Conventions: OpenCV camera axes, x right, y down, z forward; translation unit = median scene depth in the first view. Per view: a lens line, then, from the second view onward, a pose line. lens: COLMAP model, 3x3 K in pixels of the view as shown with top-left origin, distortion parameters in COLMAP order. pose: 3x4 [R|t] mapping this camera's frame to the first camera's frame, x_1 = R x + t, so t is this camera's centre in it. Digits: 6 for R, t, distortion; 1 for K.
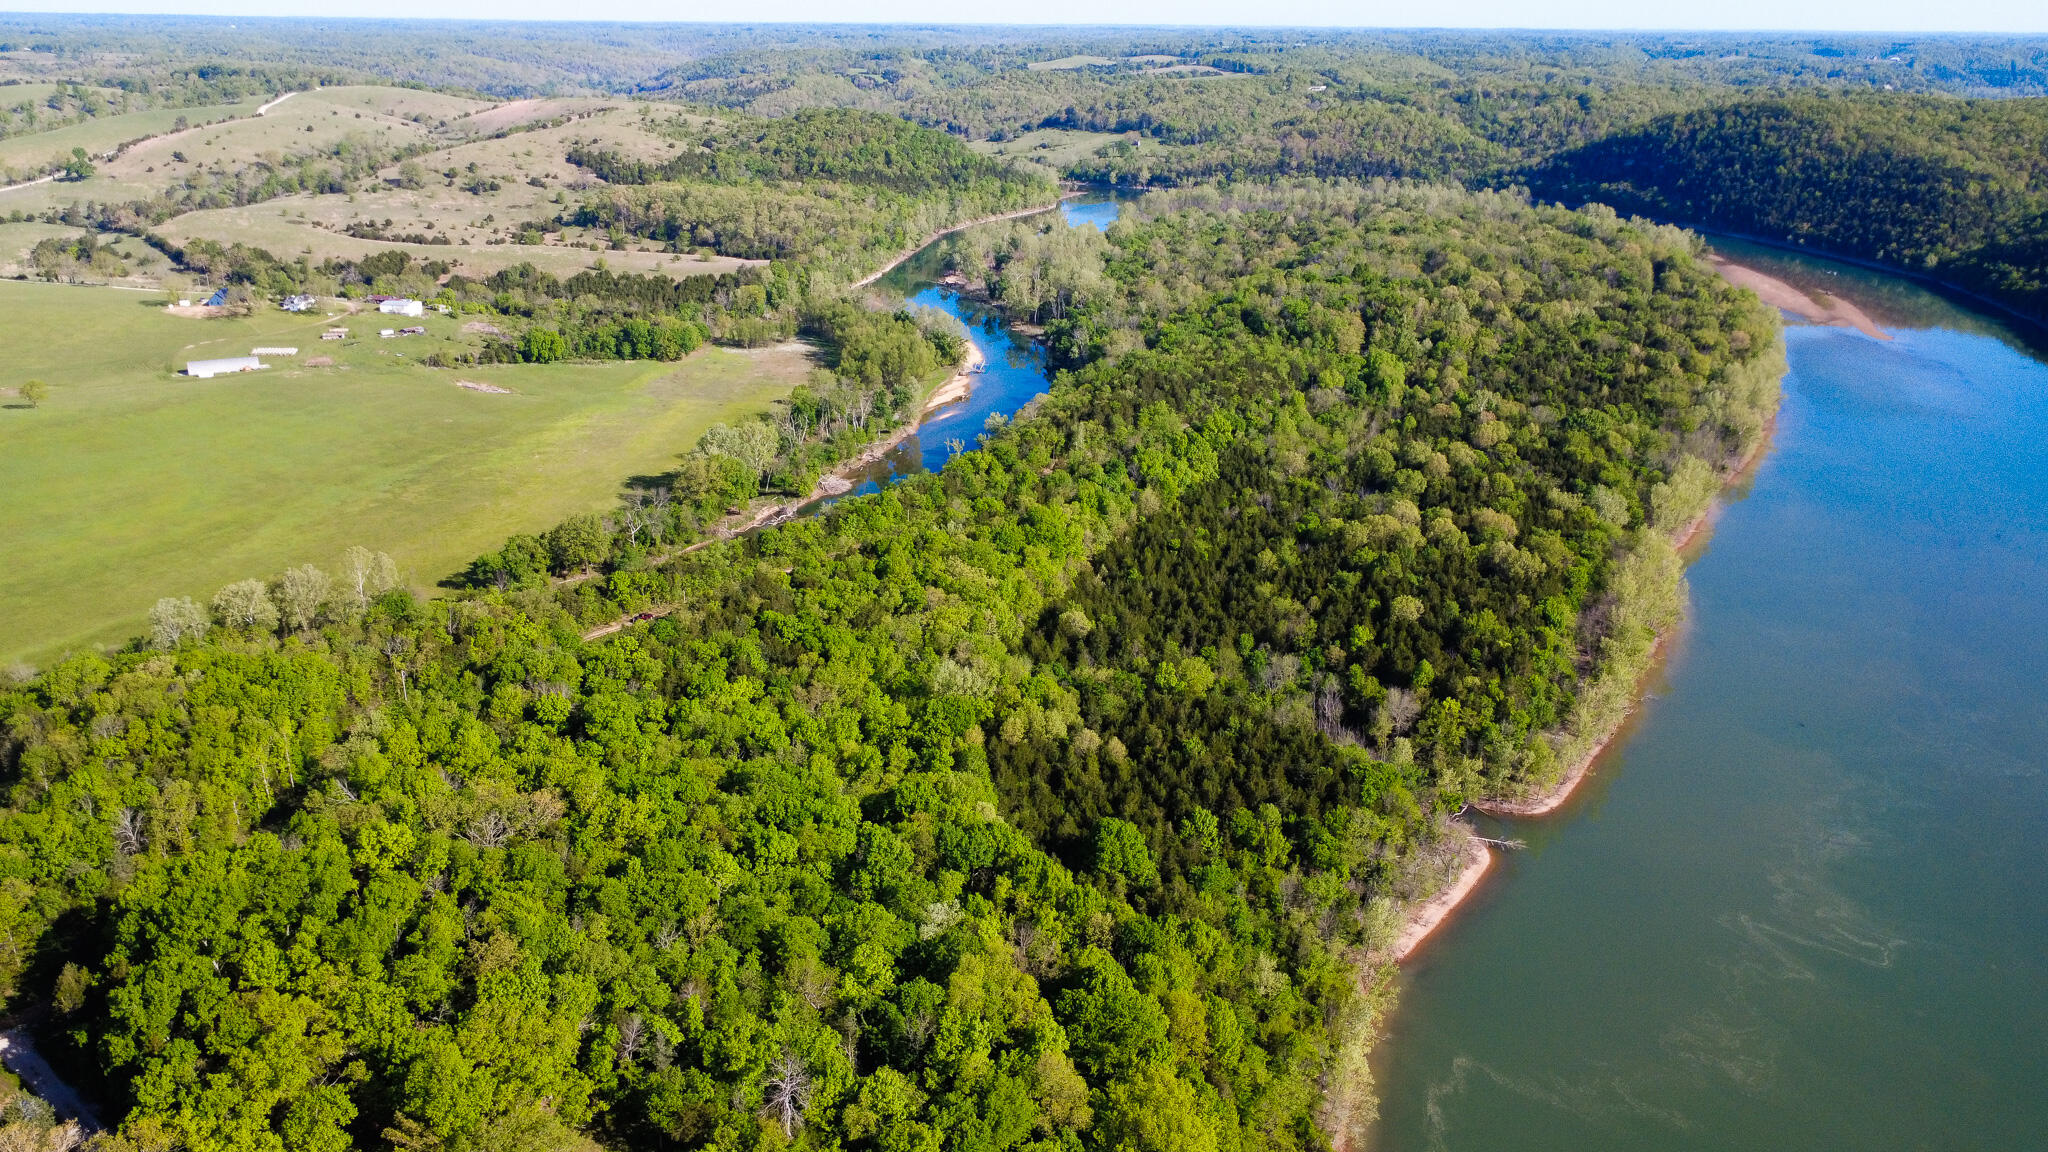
lens RADIAL K [[1536.5, 0, 1020.9], [0, 1536.5, 579.4], [0, 0, 1]] dist [0.005168, -0.006927]
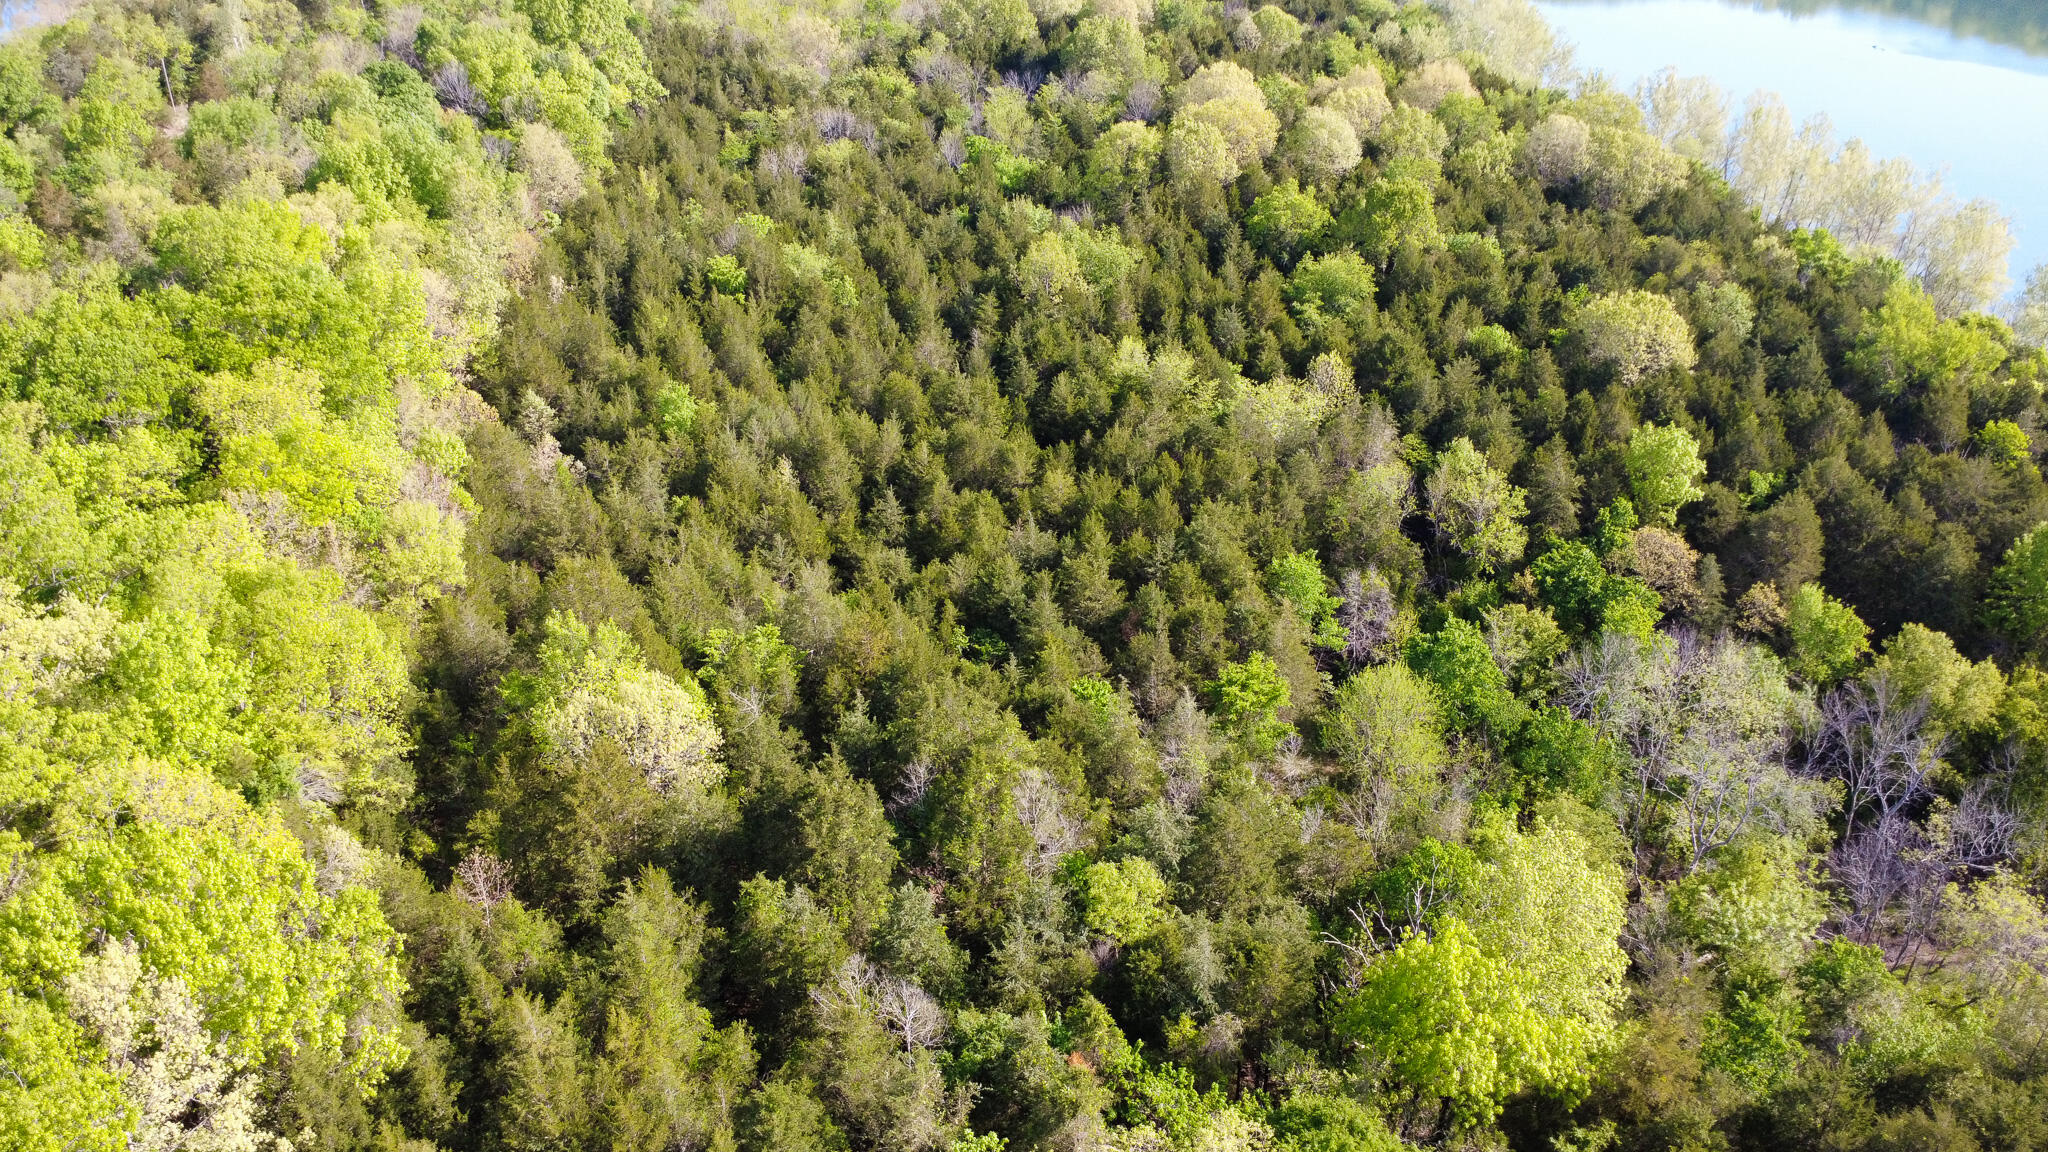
lens RADIAL K [[1536.5, 0, 1021.9], [0, 1536.5, 573.7], [0, 0, 1]] dist [0.005168, -0.006927]
pose [[0.845688, -0.263071, 0.464333, -0.003568], [0.181625, 0.960000, 0.213101, -0.011317], [-0.501820, -0.095883, 0.859641, 0.403977]]
